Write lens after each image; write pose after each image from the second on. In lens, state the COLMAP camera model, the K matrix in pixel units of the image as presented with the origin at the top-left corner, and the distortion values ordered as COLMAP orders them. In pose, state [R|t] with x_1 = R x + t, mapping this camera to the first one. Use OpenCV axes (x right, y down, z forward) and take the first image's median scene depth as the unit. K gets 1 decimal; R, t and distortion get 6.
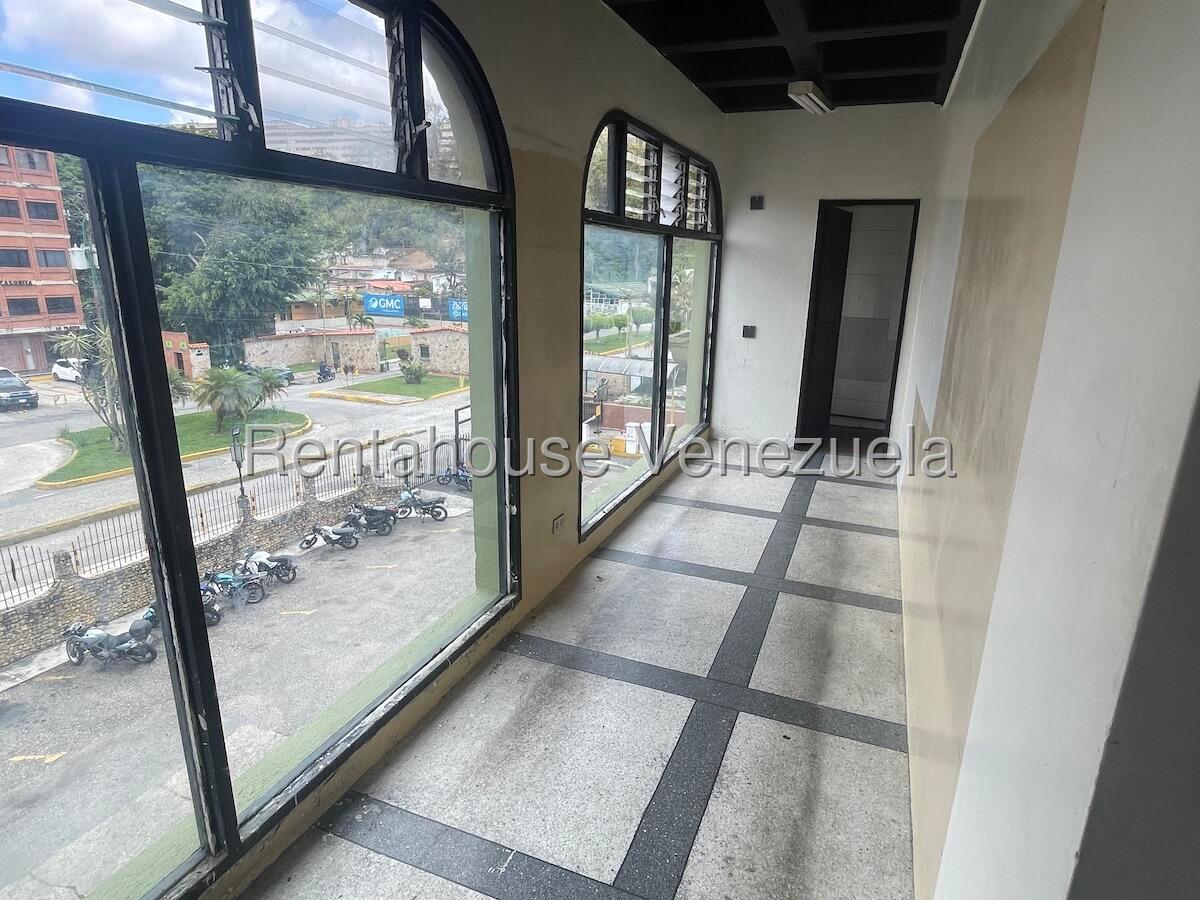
lens RADIAL K [[681.5, 0, 594.1], [0, 681.5, 450.8], [0, 0, 1]] dist [-0.017163, 0.014613]
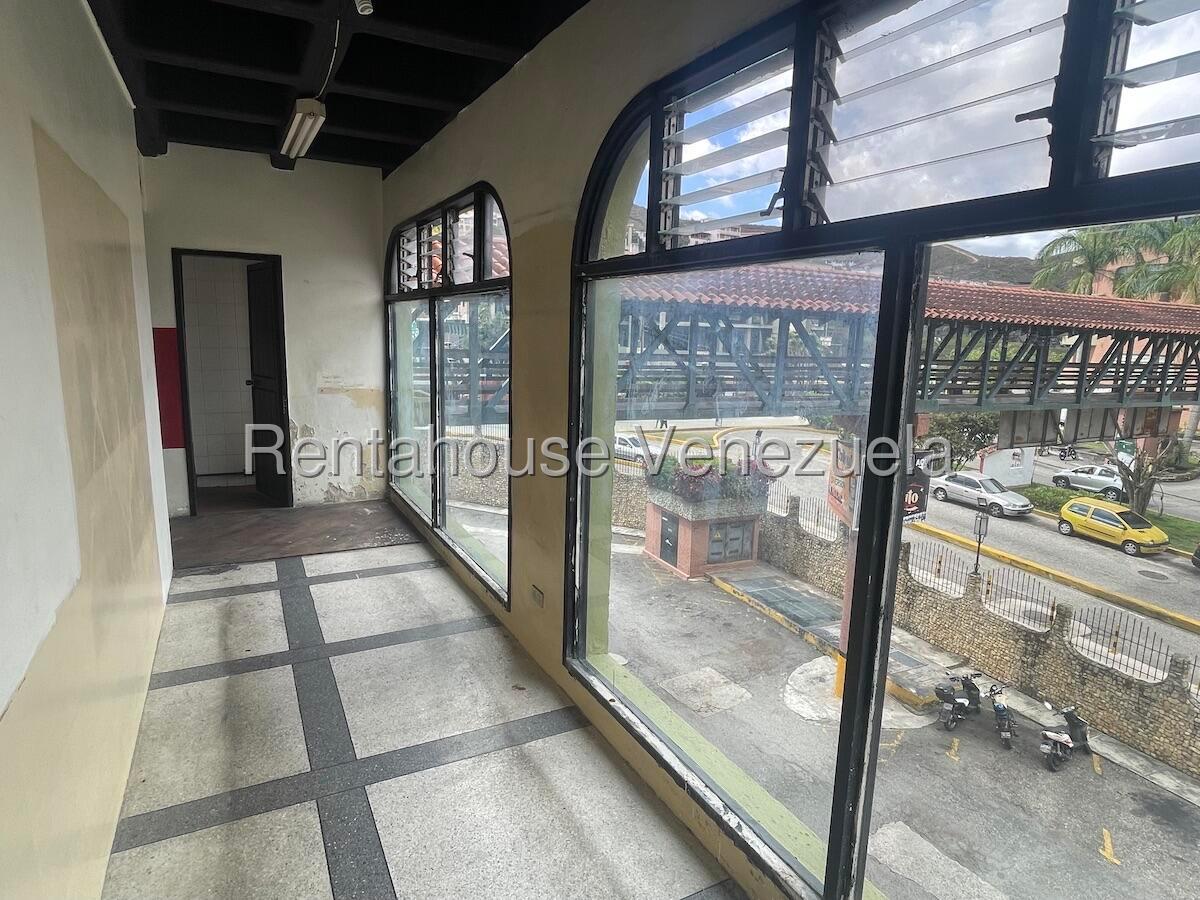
lens RADIAL K [[681.5, 0, 594.1], [0, 681.5, 450.8], [0, 0, 1]] dist [-0.017163, 0.014613]
pose [[-0.636564, 0.103018, -0.764312, 0.811695], [-0.240187, 0.915270, 0.323406, -0.546866], [0.732869, 0.389447, -0.557884, 2.032605]]
